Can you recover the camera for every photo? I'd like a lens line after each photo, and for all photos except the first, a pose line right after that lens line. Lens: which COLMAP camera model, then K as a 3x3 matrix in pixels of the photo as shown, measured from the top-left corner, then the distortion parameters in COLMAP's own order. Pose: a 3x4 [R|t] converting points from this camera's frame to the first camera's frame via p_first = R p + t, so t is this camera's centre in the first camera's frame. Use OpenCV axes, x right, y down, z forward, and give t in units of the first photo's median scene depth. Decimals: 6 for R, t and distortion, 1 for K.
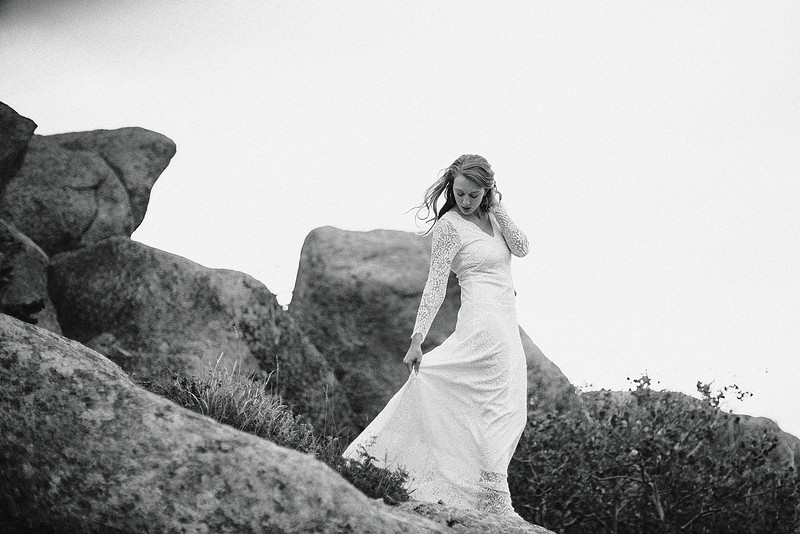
lens RADIAL K [[1348.8, 0, 456.1], [0, 1348.8, 219.0], [0, 0, 1]] dist [-0.191559, 0.491455]
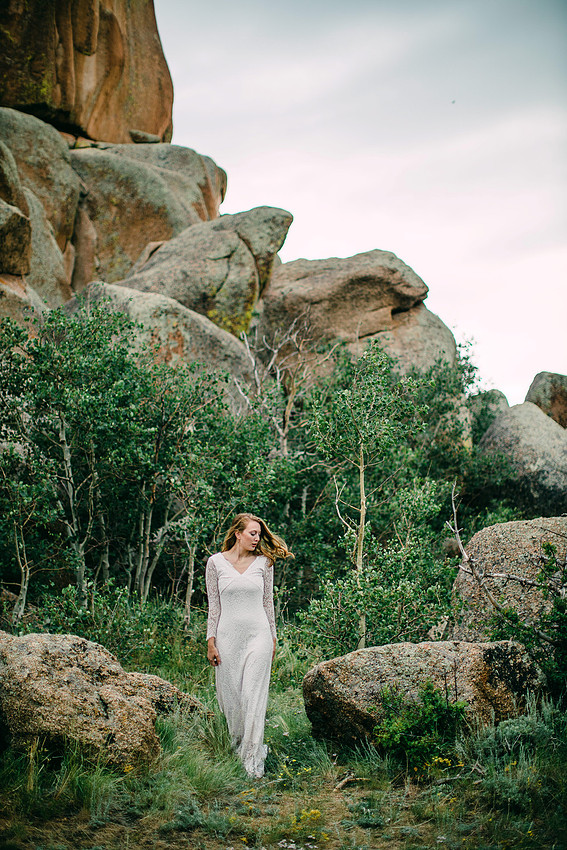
lens RADIAL K [[1230.4, 0, 283.5], [0, 1230.4, 425.0], [0, 0, 1]] dist [-0.195490, 0.471780]
pose [[0.871319, -0.059997, -0.487036, 0.358459], [0.108947, 0.991380, 0.072783, 0.059407], [0.478470, -0.116478, 0.870344, -0.047110]]
